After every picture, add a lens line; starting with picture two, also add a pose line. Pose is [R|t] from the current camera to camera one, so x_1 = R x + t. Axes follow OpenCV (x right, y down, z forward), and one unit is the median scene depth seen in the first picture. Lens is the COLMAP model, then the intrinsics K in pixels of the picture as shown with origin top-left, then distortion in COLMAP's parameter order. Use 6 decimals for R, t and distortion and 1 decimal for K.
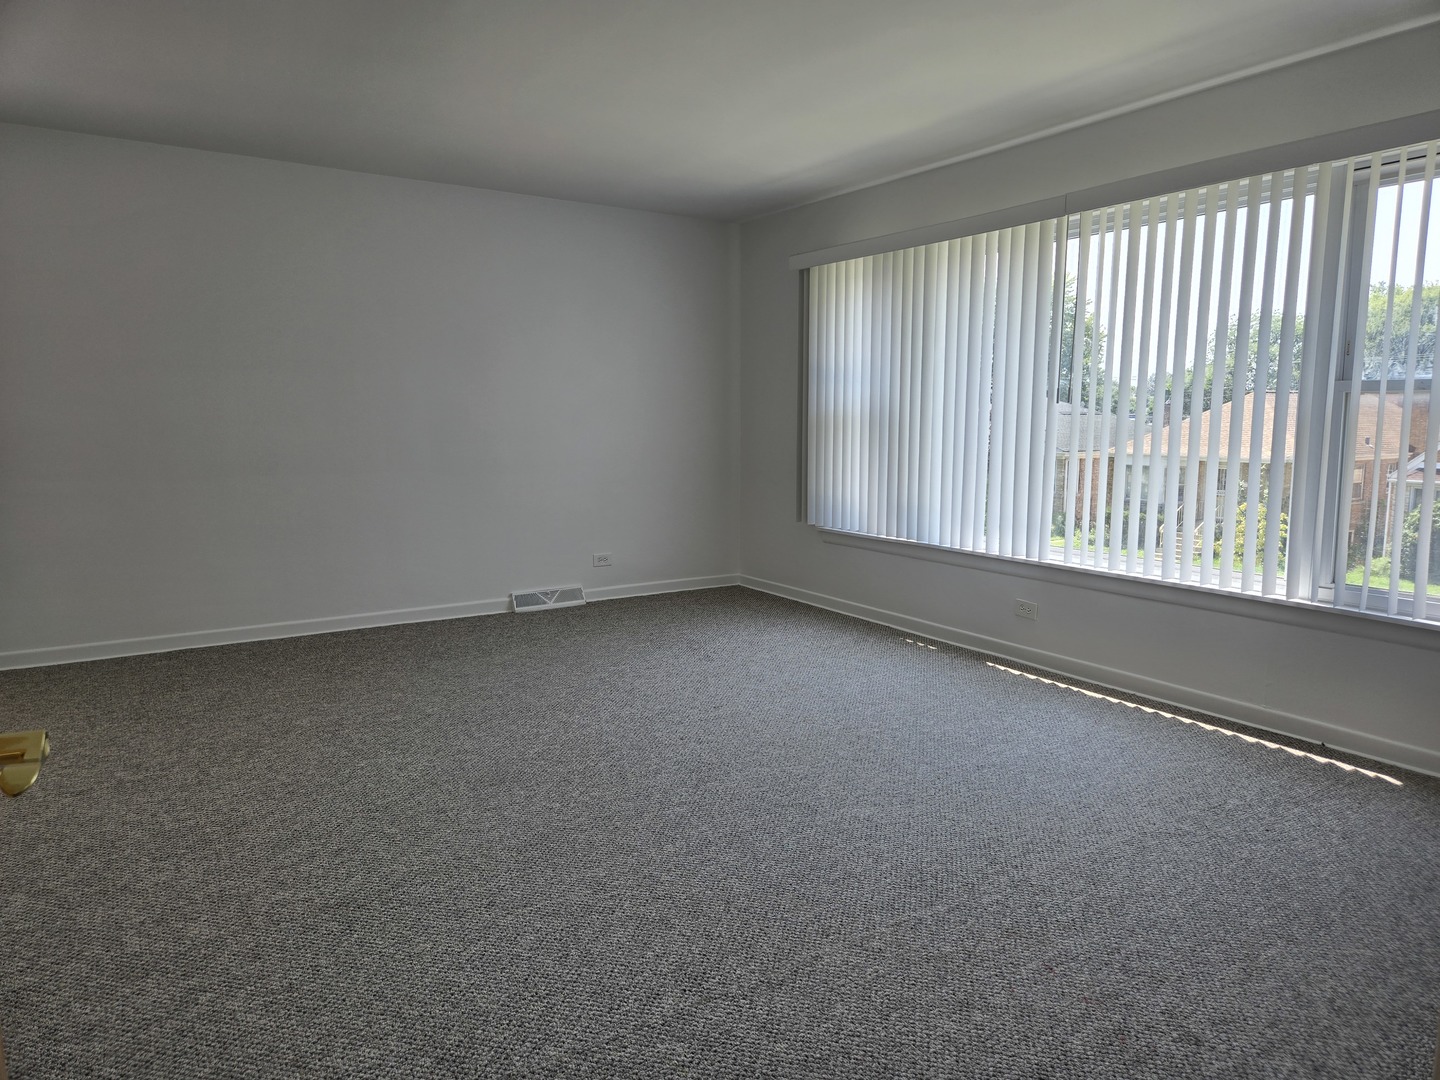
lens RADIAL K [[968.7, 0, 738.9], [0, 968.7, 554.9], [0, 0, 1]] dist [0.073398, -0.063894]
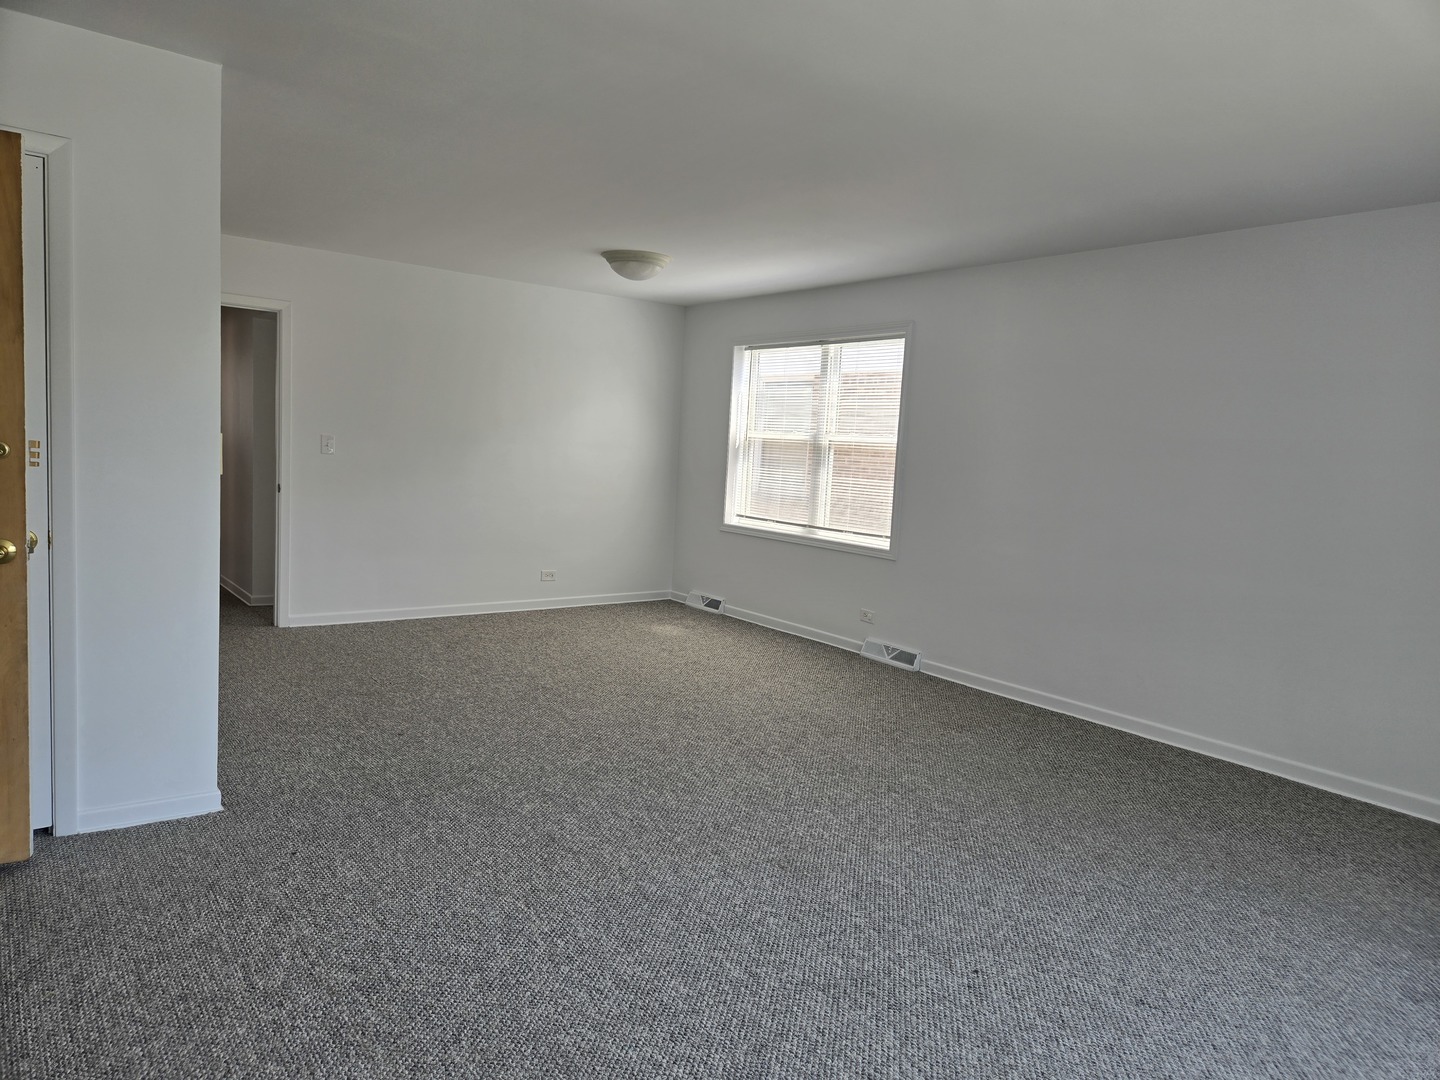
lens RADIAL K [[963.4, 0, 719.6], [0, 963.4, 549.9], [0, 0, 1]] dist [0.073446, -0.063509]
pose [[0.055384, 0.106703, -0.992747, 0.588347], [-0.201679, 0.974975, 0.093542, -0.133922], [0.977884, 0.195036, 0.075518, 0.694353]]
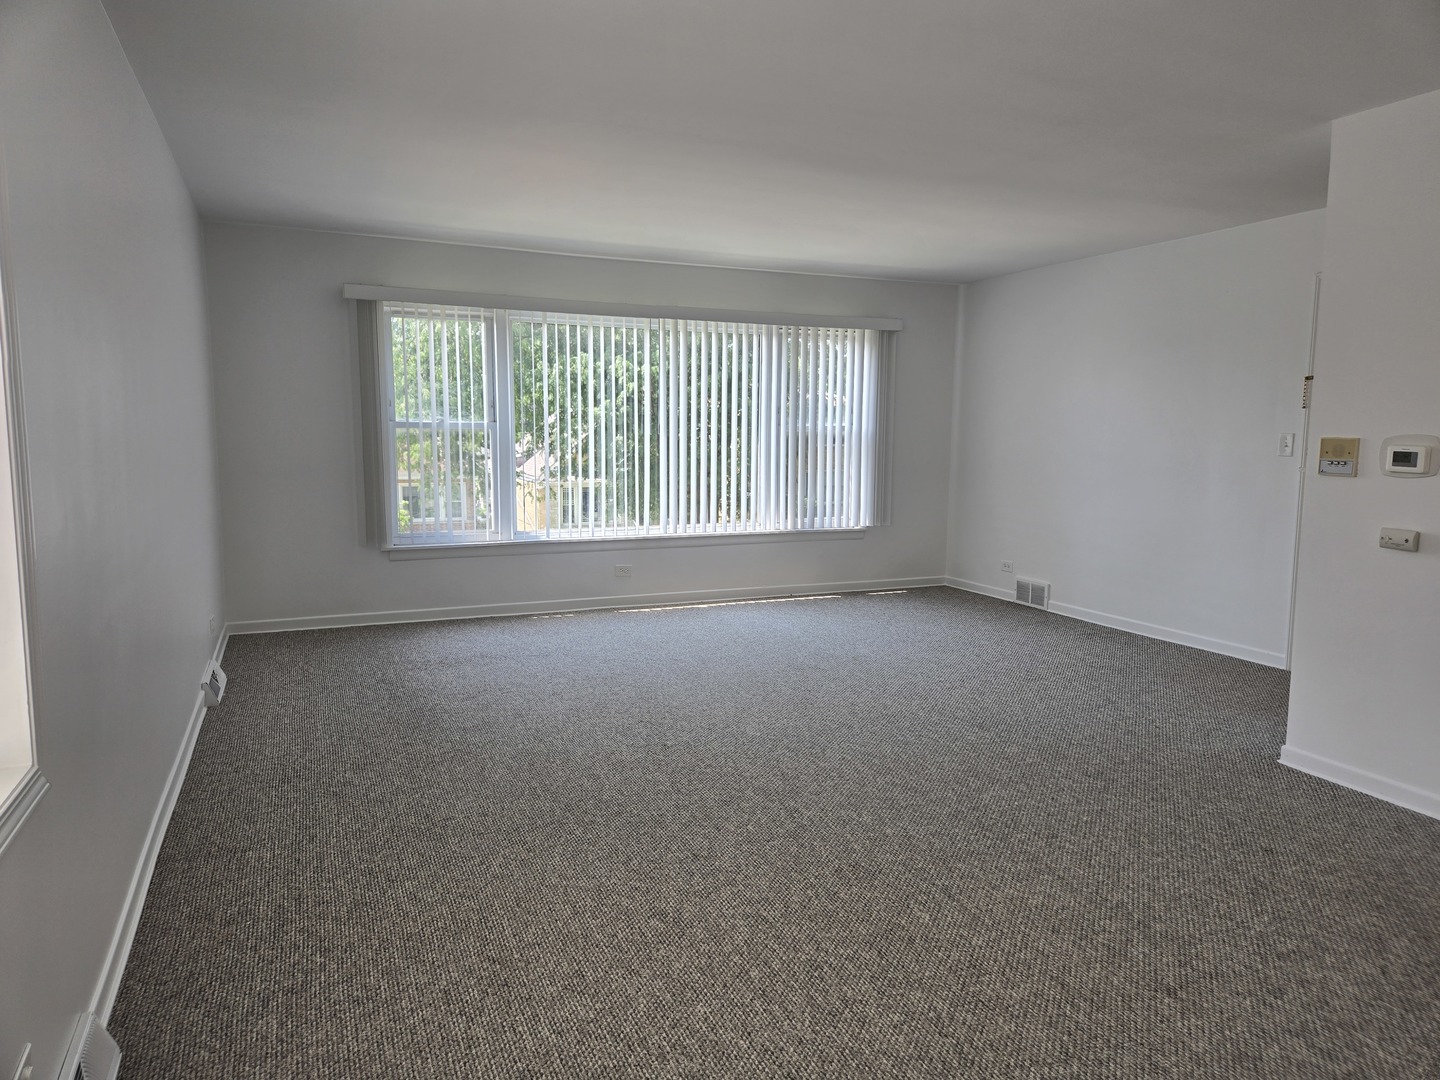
lens RADIAL K [[968.4, 0, 738.1], [0, 968.4, 552.8], [0, 0, 1]] dist [0.074508, -0.067773]
pose [[0.161446, -0.128008, 0.978544, -1.433404], [0.137237, 0.984830, 0.106188, -0.134178], [-0.977293, 0.117149, 0.176564, 0.715196]]
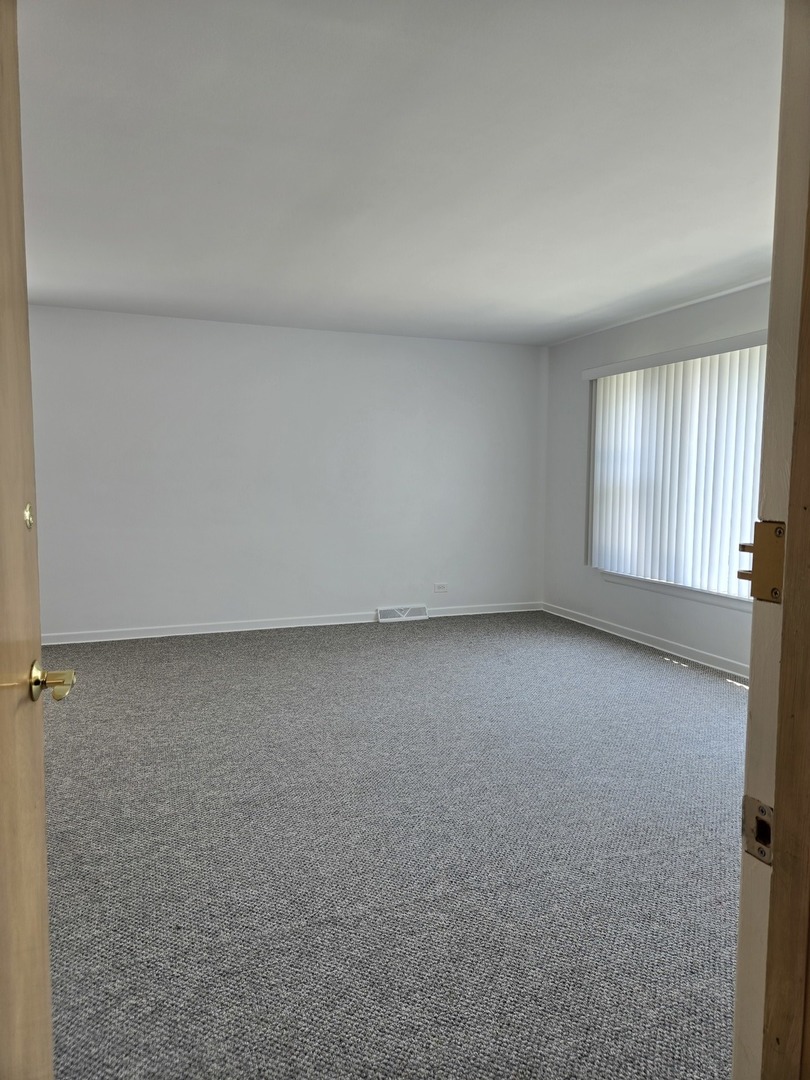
lens RADIAL K [[730.2, 0, 398.8], [0, 730.2, 558.1], [0, 0, 1]] dist [0.074009, -0.068370]
pose [[0.974097, 0.028293, -0.224355, 0.058854], [-0.035939, 0.998902, -0.030069, -0.006106], [0.223258, 0.037354, 0.974043, -0.073767]]
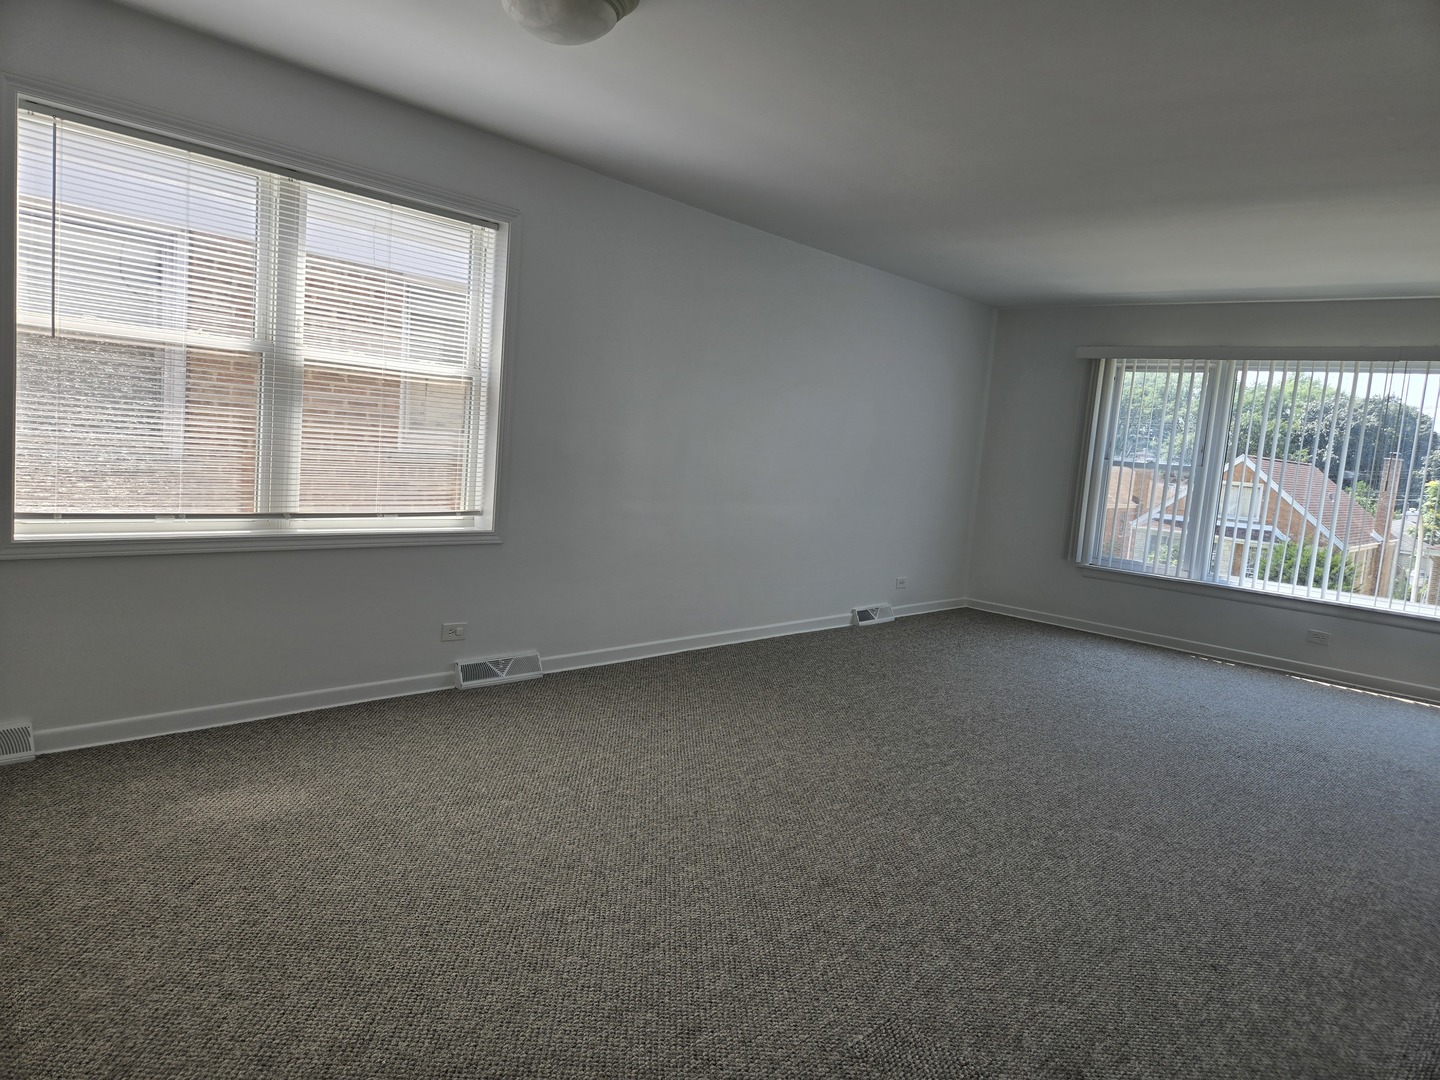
lens RADIAL K [[973.6, 0, 724.8], [0, 973.6, 544.0], [0, 0, 1]] dist [0.074009, -0.068370]
pose [[0.963489, 0.050229, 0.262994, -1.106198], [-0.044339, 0.998616, -0.028286, 0.002078], [-0.264051, 0.015592, 0.964383, -0.144445]]
